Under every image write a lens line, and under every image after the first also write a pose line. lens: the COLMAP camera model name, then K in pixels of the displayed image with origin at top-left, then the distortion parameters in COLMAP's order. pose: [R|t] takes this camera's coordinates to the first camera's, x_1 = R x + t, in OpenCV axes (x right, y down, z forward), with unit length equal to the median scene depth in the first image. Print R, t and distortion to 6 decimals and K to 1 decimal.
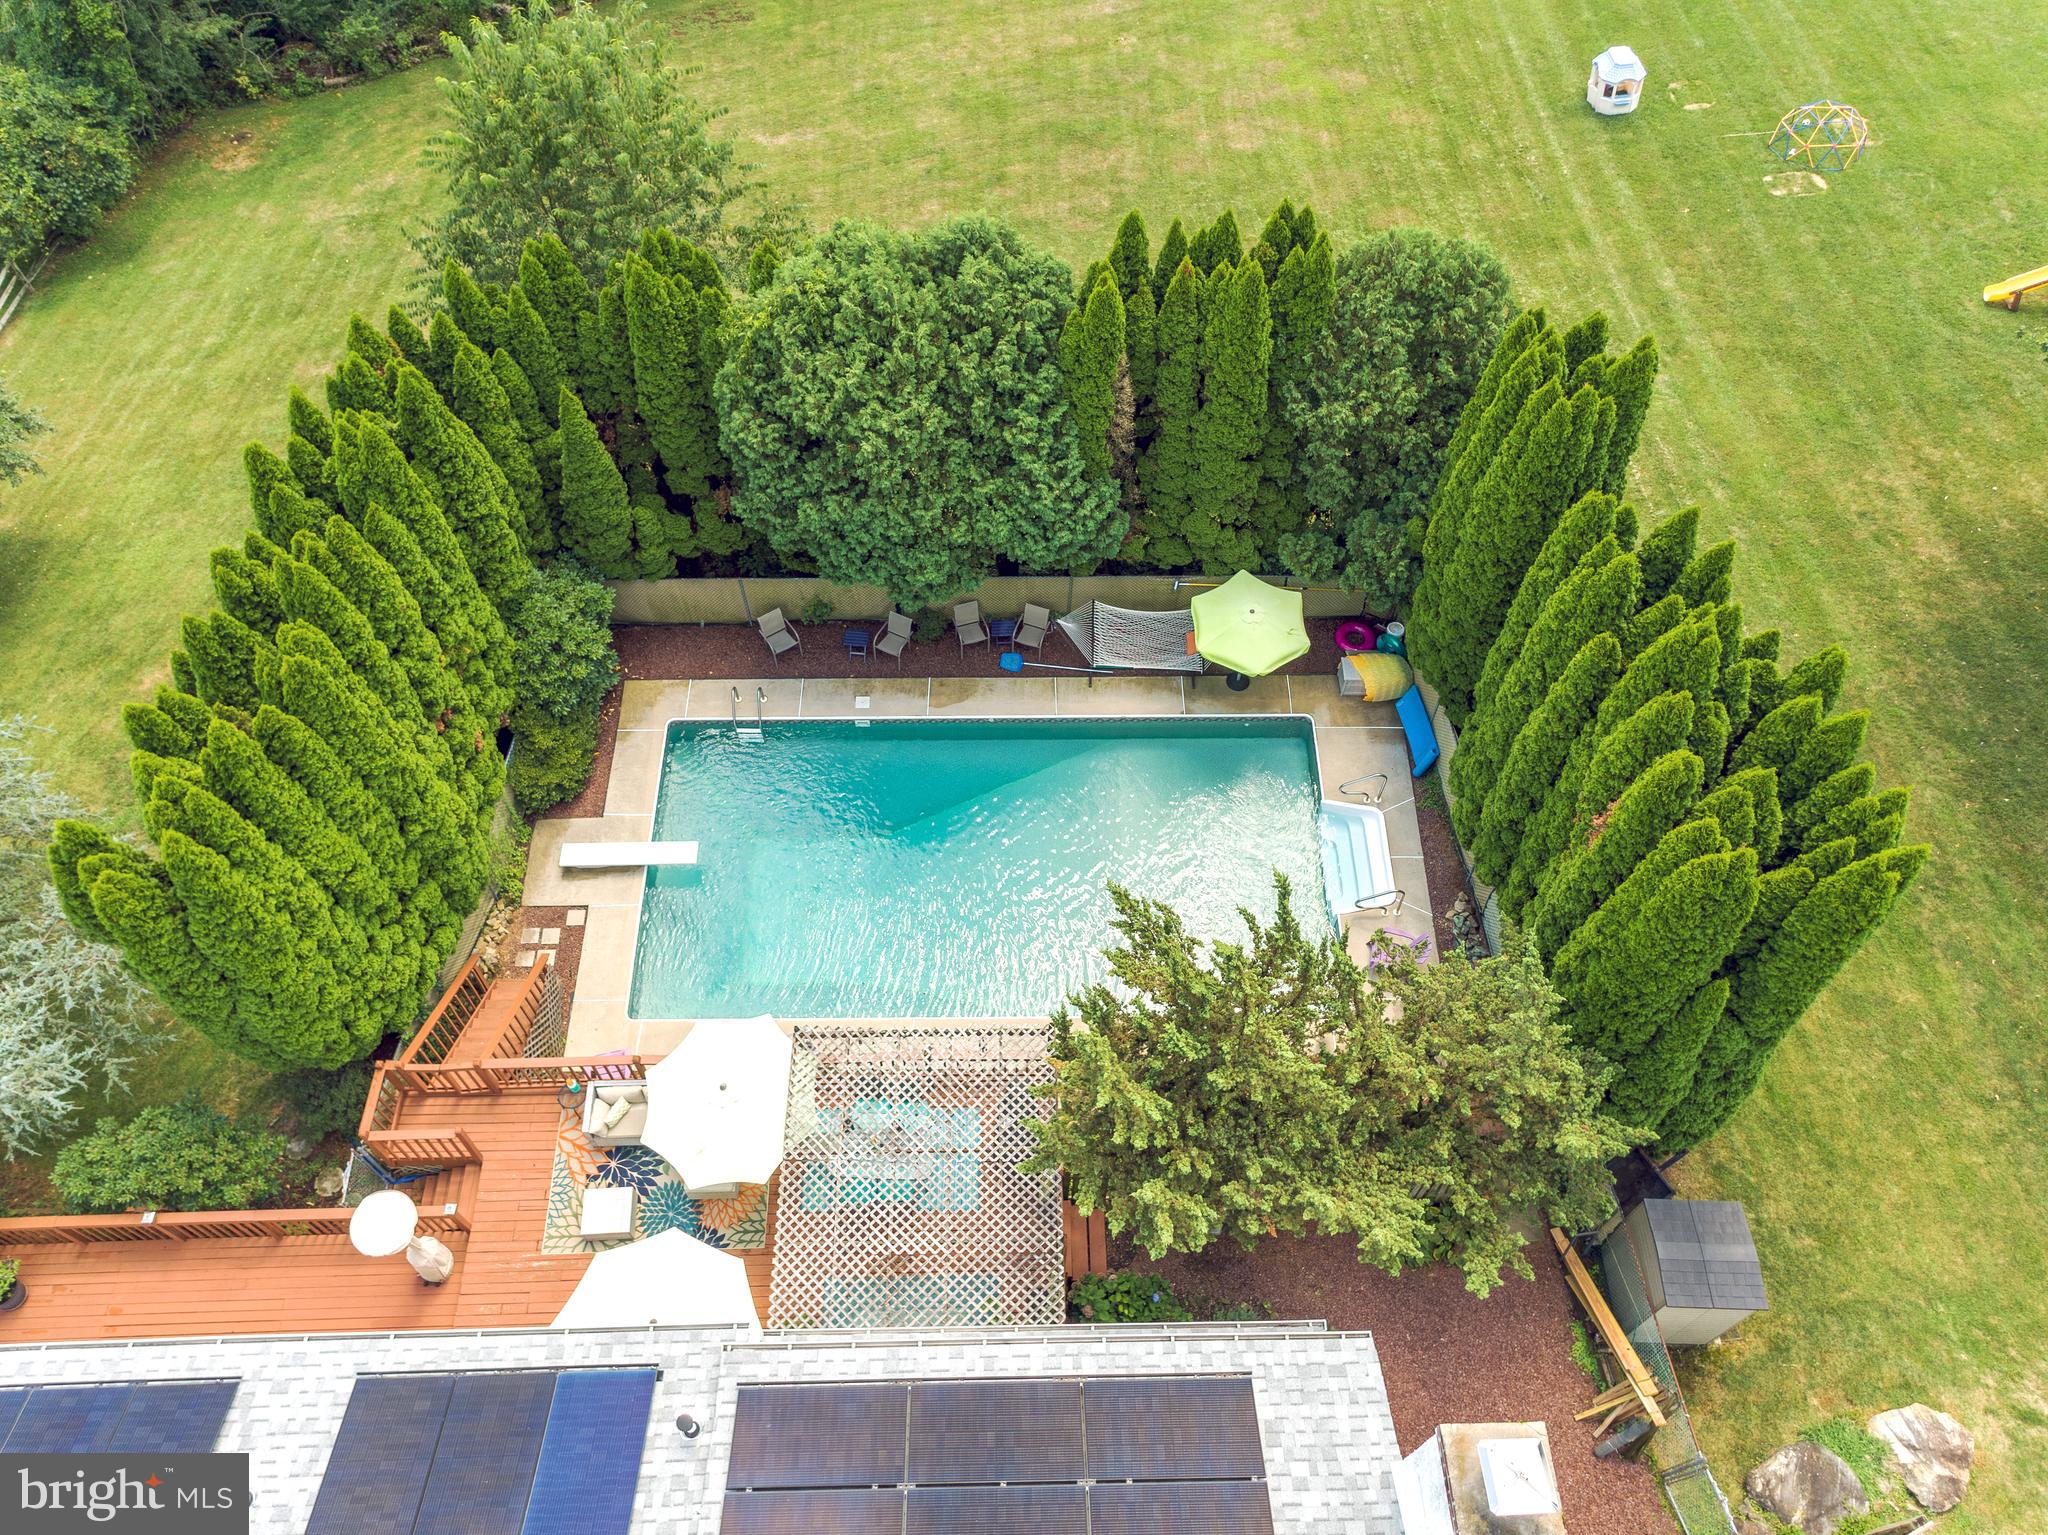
lens RADIAL K [[1533.1, 0, 1027.0], [0, 1533.1, 770.8], [0, 0, 1]] dist [0.012014, 0.013343]
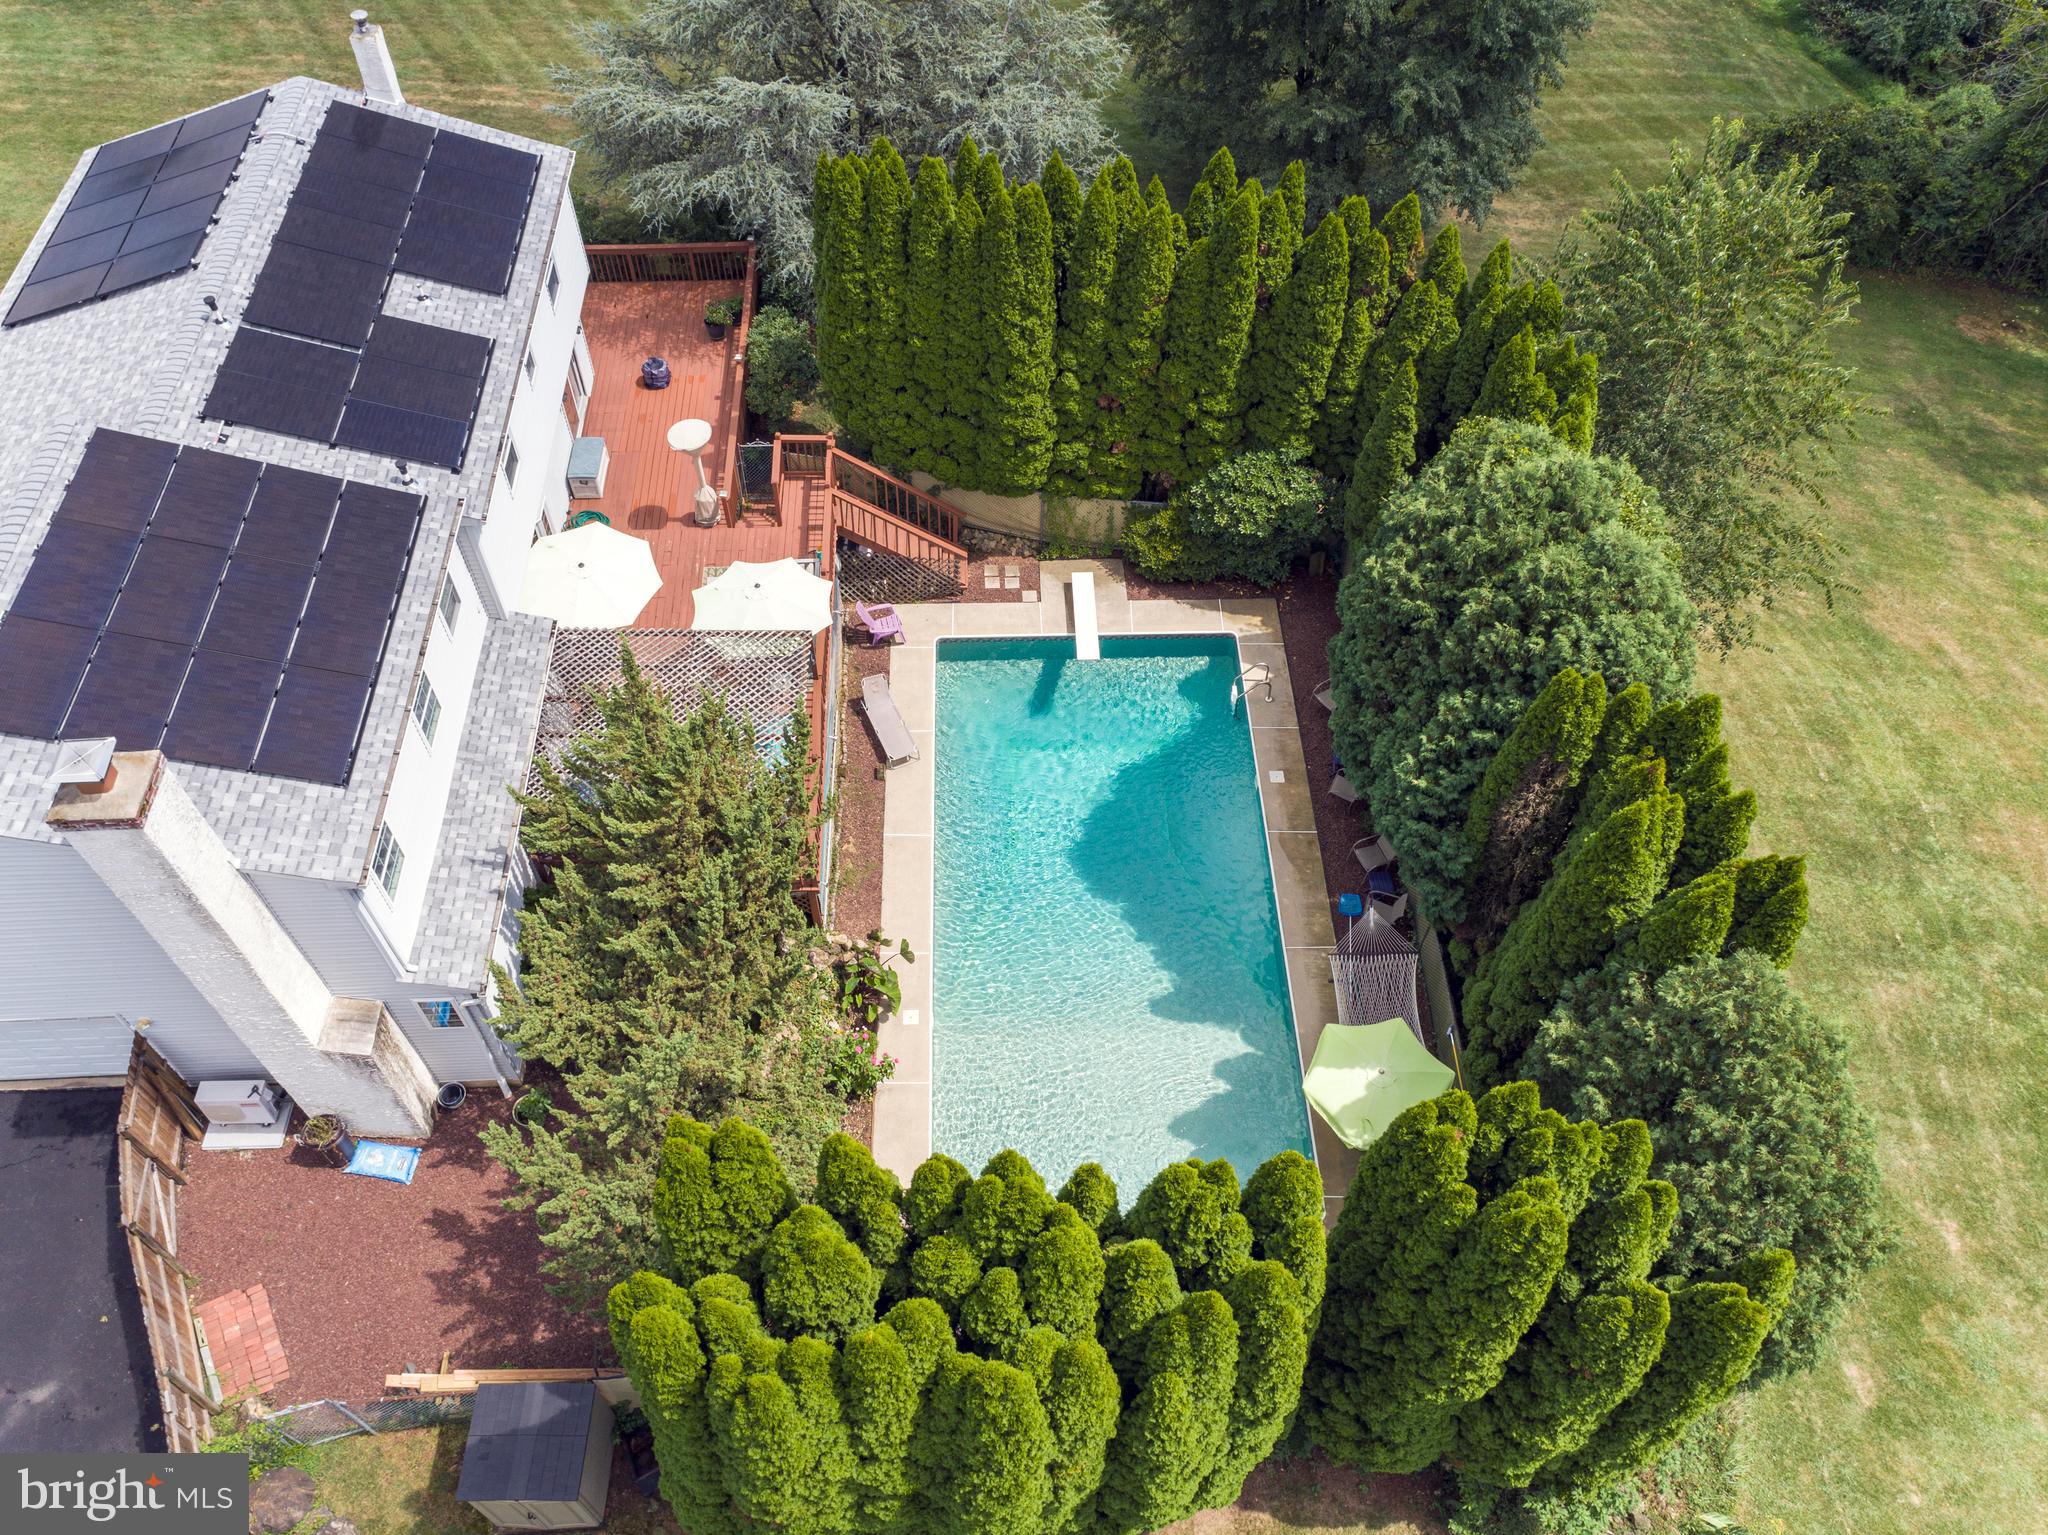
lens RADIAL K [[1533.1, 0, 1022.0], [0, 1533.1, 771.1], [0, 0, 1]] dist [0.012014, 0.013343]
pose [[0.014775, 0.798506, -0.601805, 0.533102], [-0.847081, 0.329780, 0.416771, -0.351977], [0.531258, 0.503620, 0.681272, 0.254710]]
